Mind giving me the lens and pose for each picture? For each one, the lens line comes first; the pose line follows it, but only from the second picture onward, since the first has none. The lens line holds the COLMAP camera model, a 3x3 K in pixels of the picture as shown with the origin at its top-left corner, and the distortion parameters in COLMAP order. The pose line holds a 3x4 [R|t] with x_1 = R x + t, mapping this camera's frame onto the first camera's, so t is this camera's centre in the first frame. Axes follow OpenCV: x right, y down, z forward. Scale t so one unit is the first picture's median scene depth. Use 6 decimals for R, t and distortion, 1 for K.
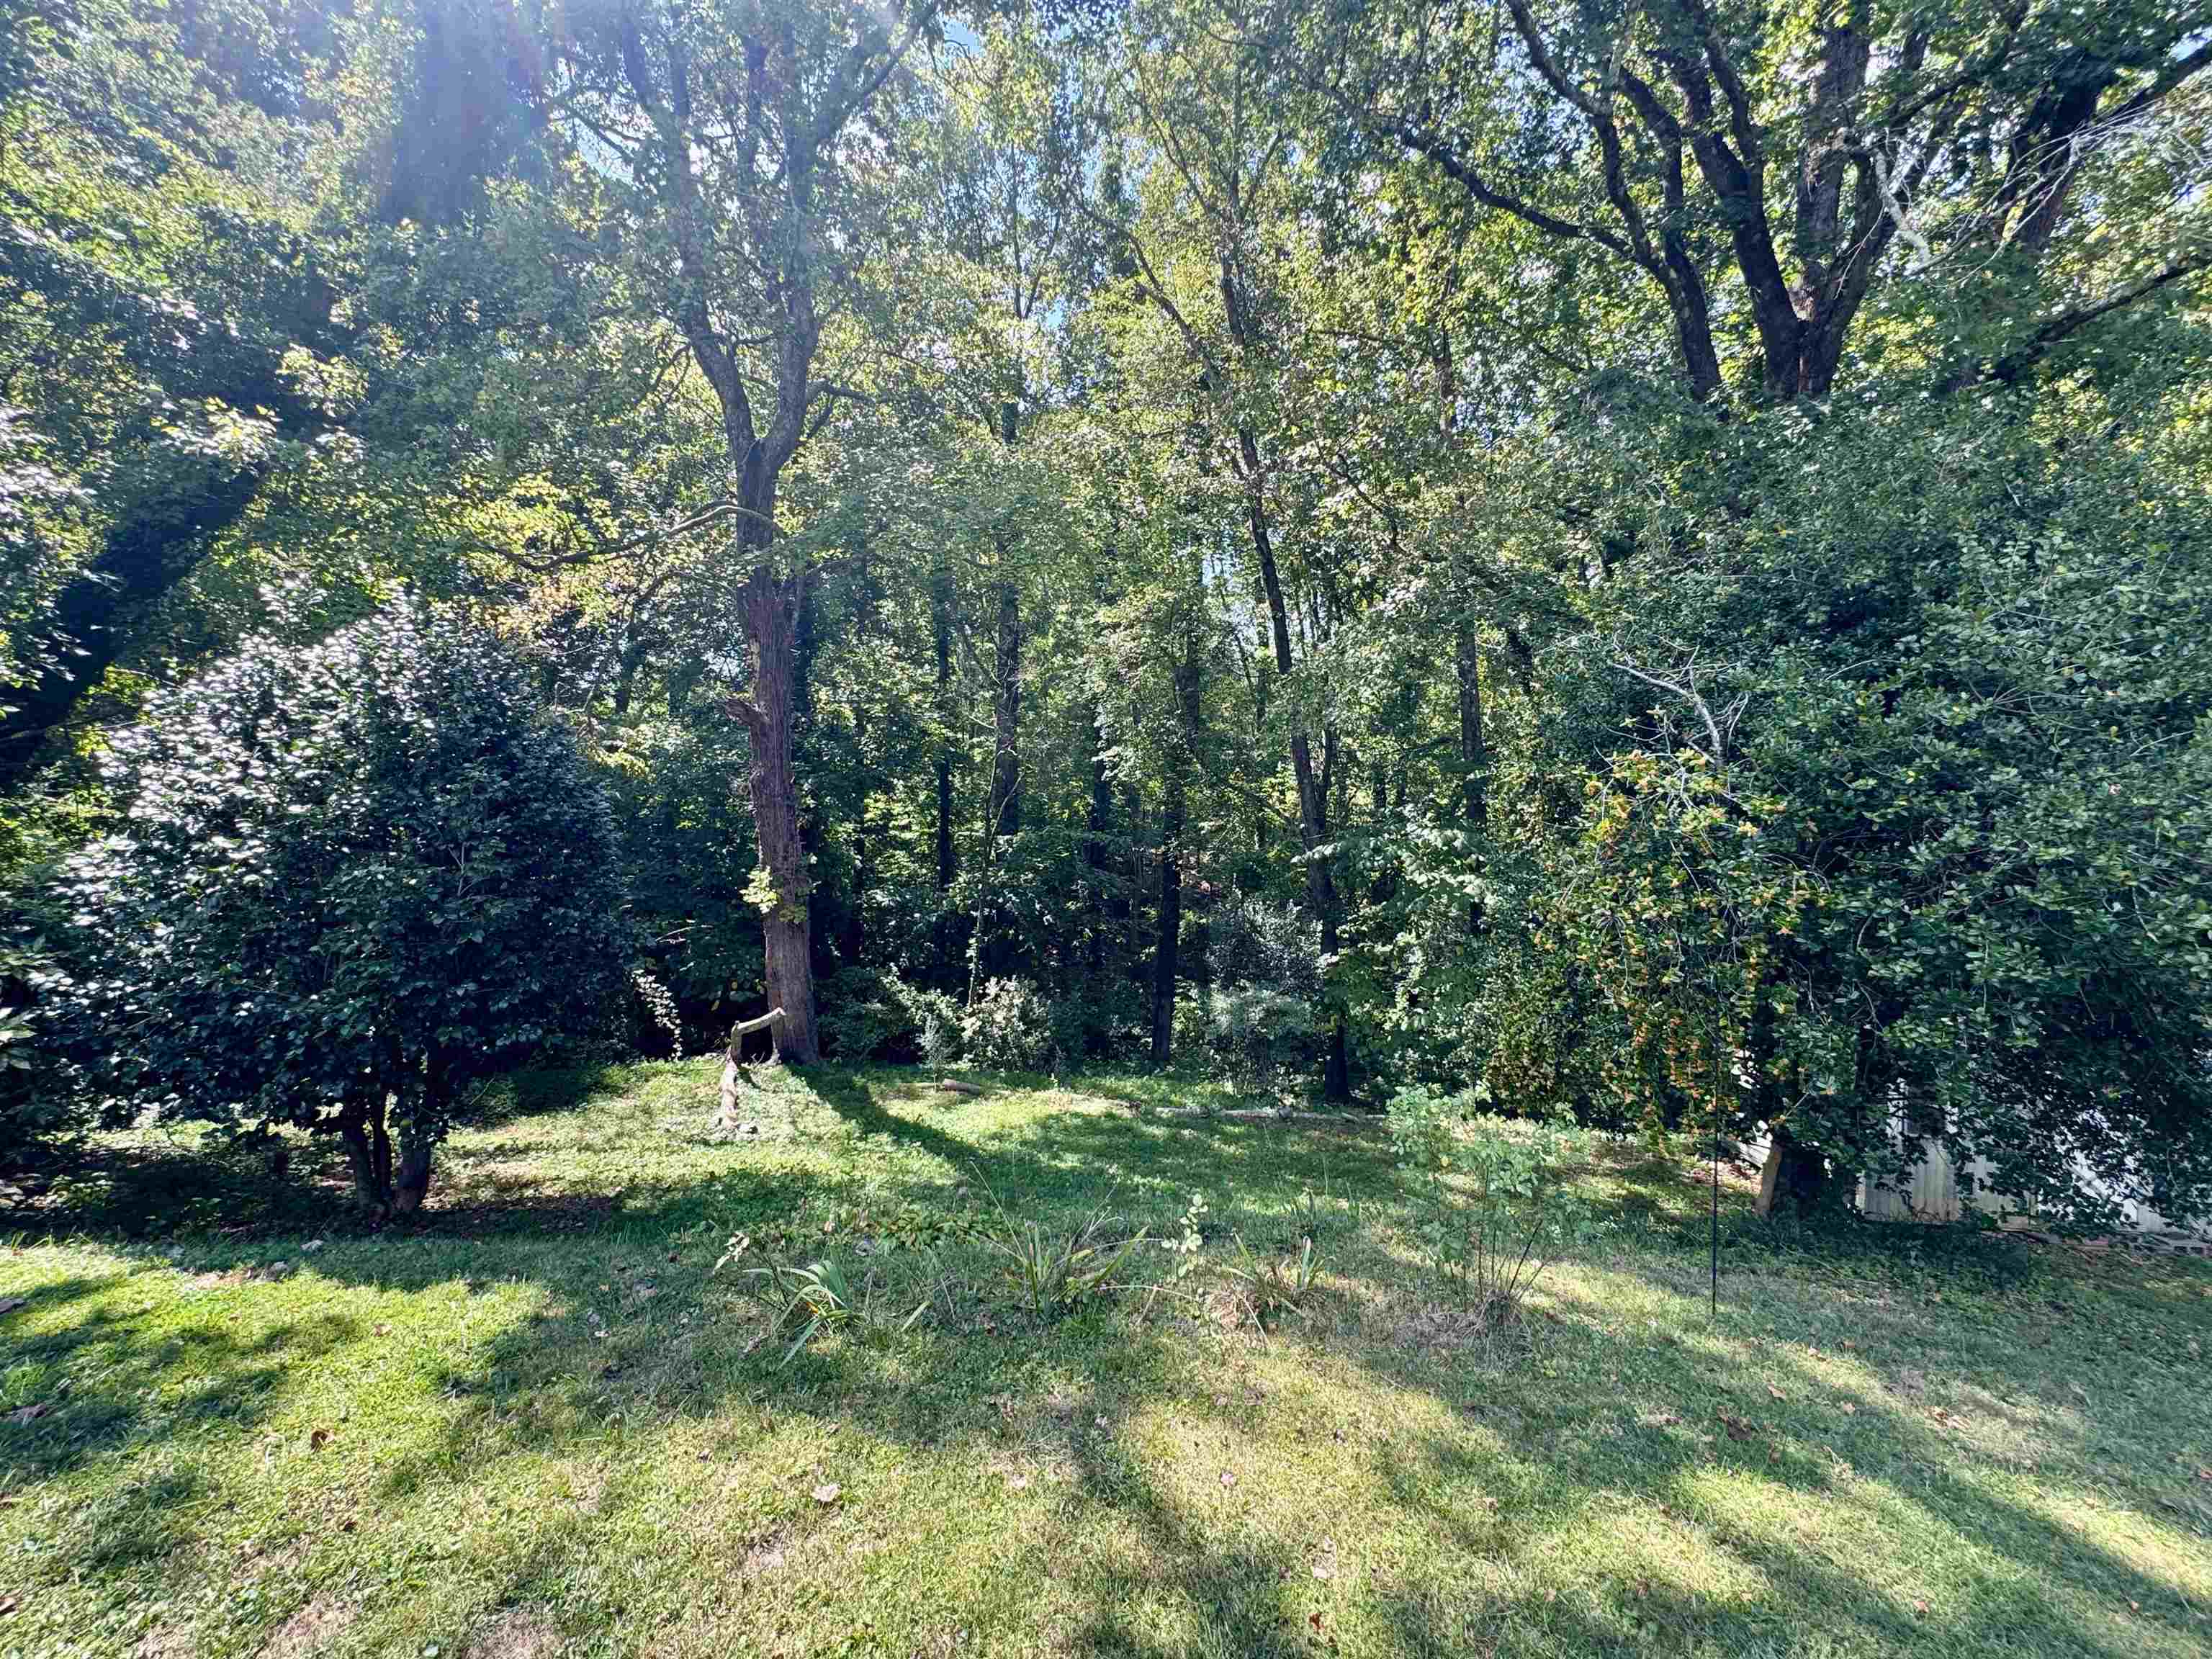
lens RADIAL K [[883.1, 0, 1108.4], [0, 883.1, 826.2], [0, 0, 1]] dist [-0.002823, 0.000269]
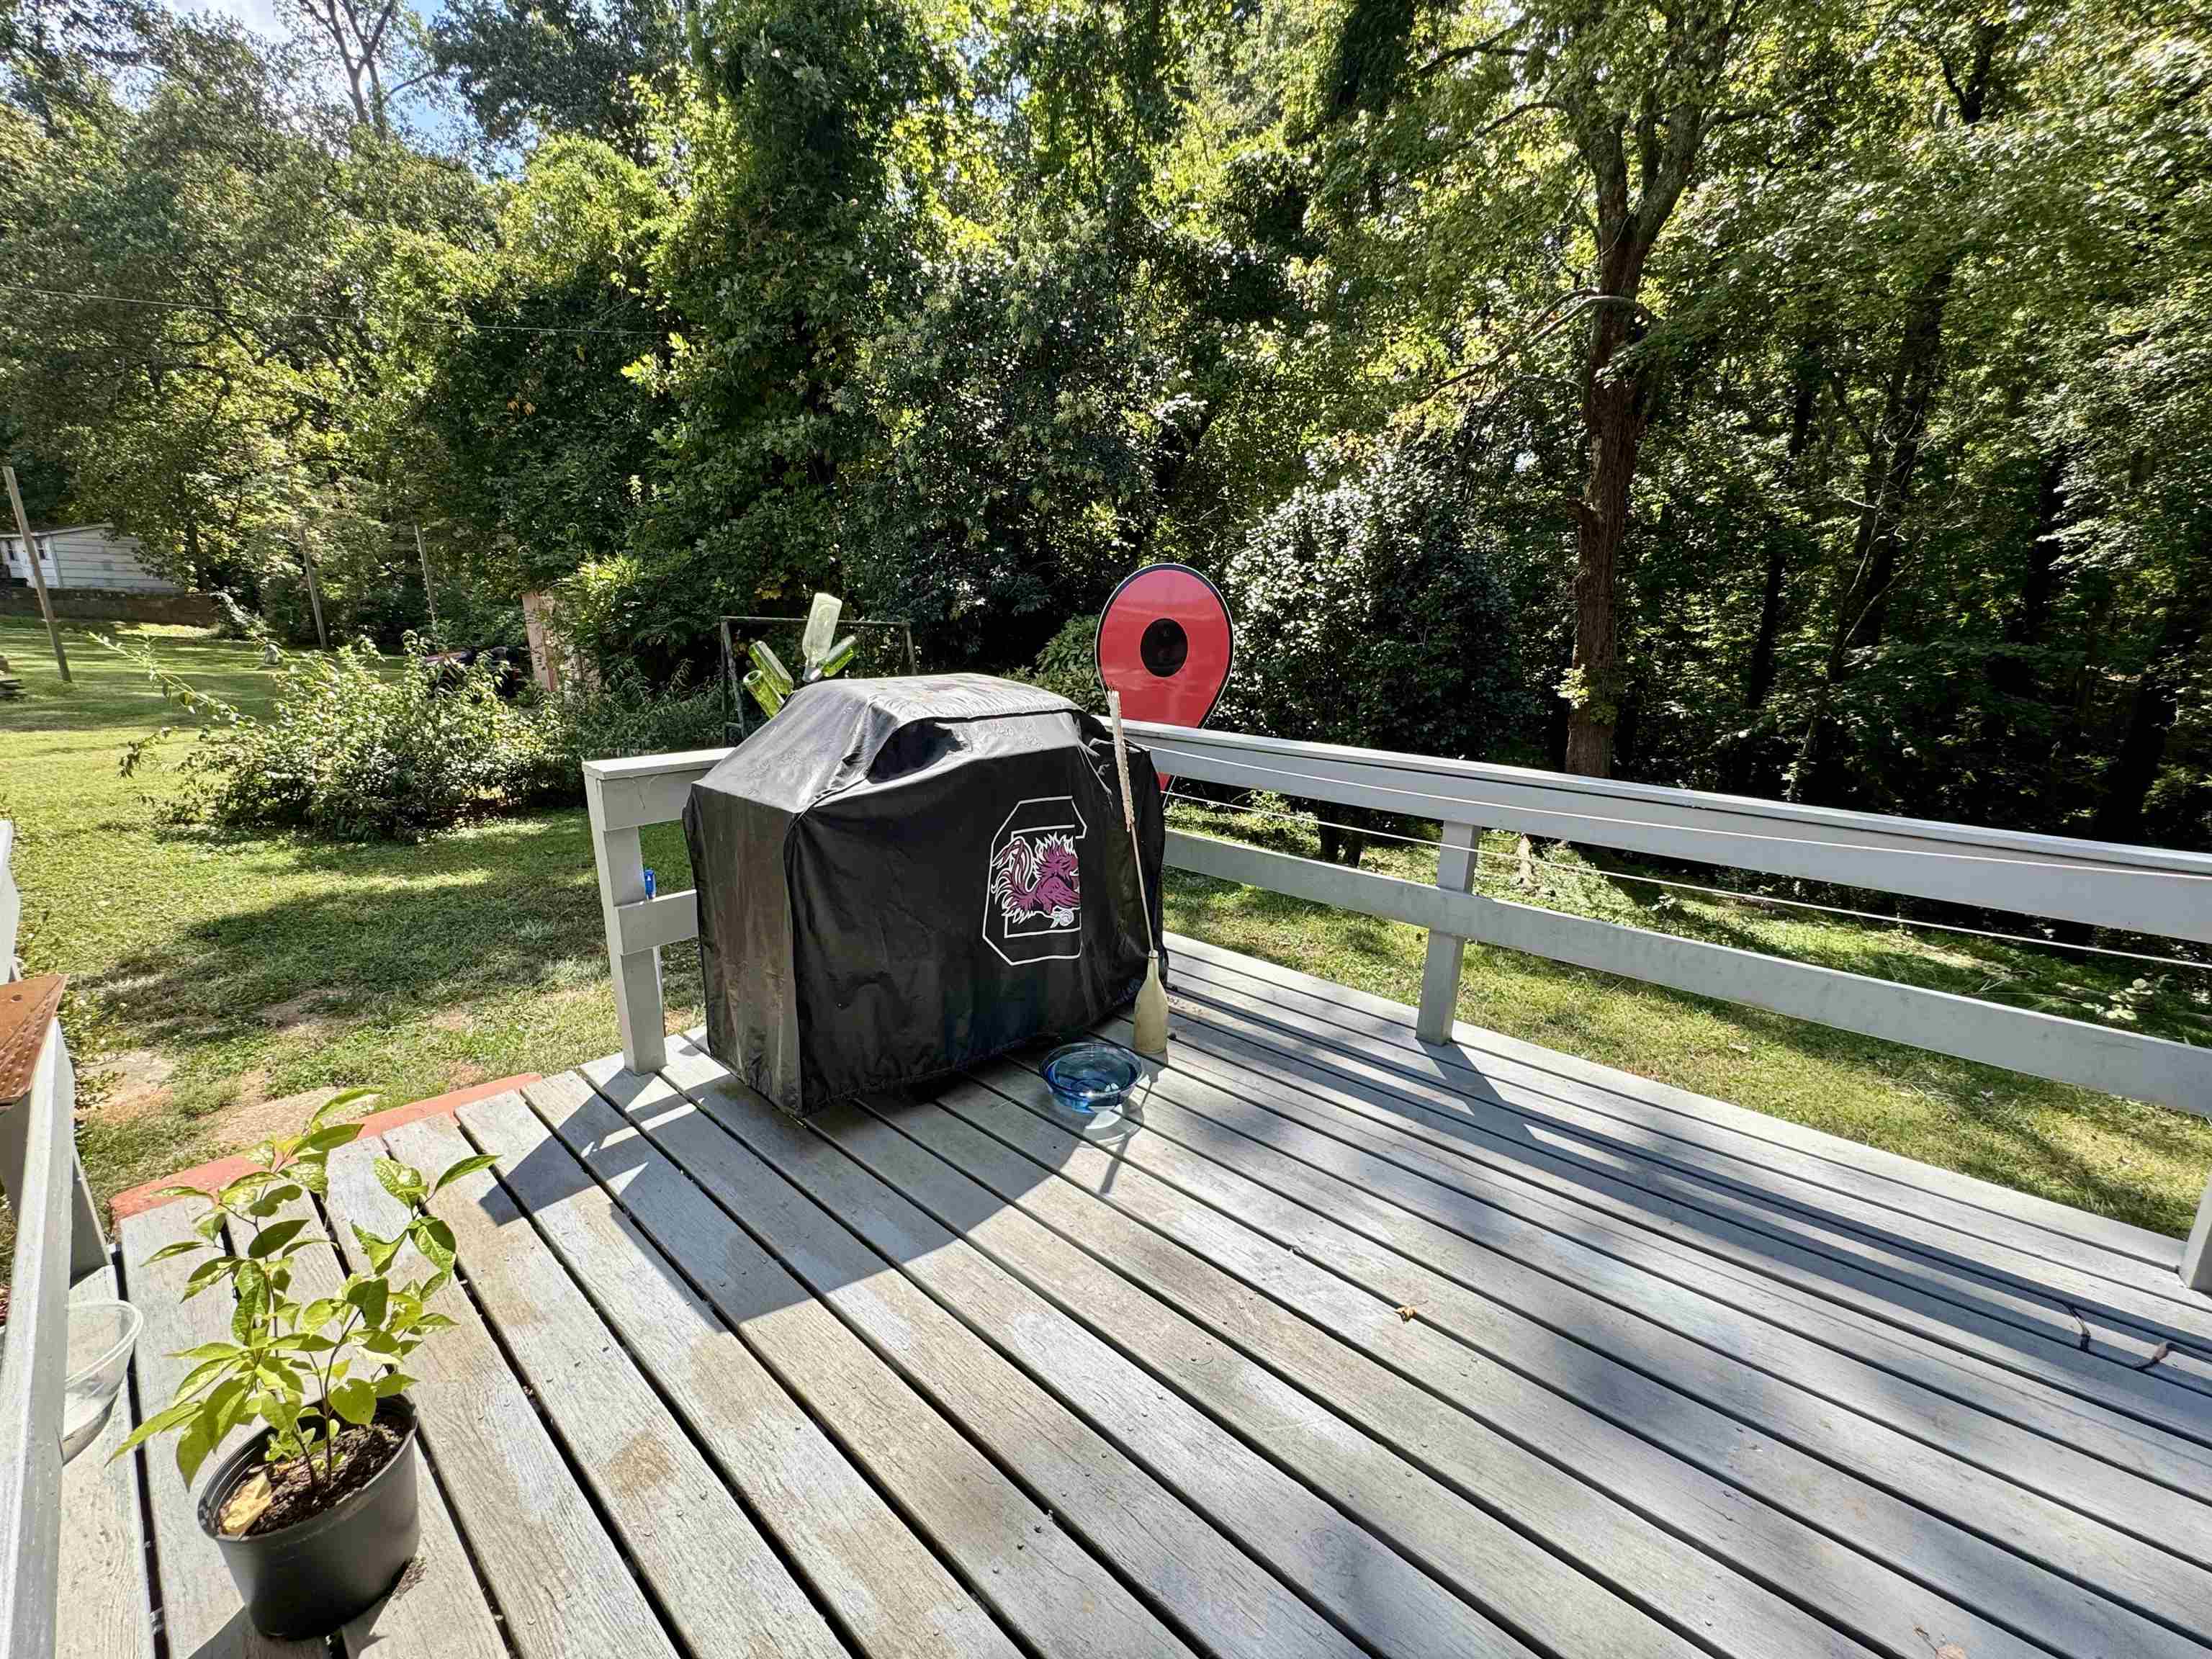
lens RADIAL K [[883.1, 0, 1108.4], [0, 883.1, 826.2], [0, 0, 1]] dist [-0.002823, 0.000269]
pose [[0.698796, 0.166810, -0.695600, -0.010735], [-0.013937, 0.975420, 0.219912, 0.006821], [0.715186, -0.143979, 0.683944, -0.102170]]
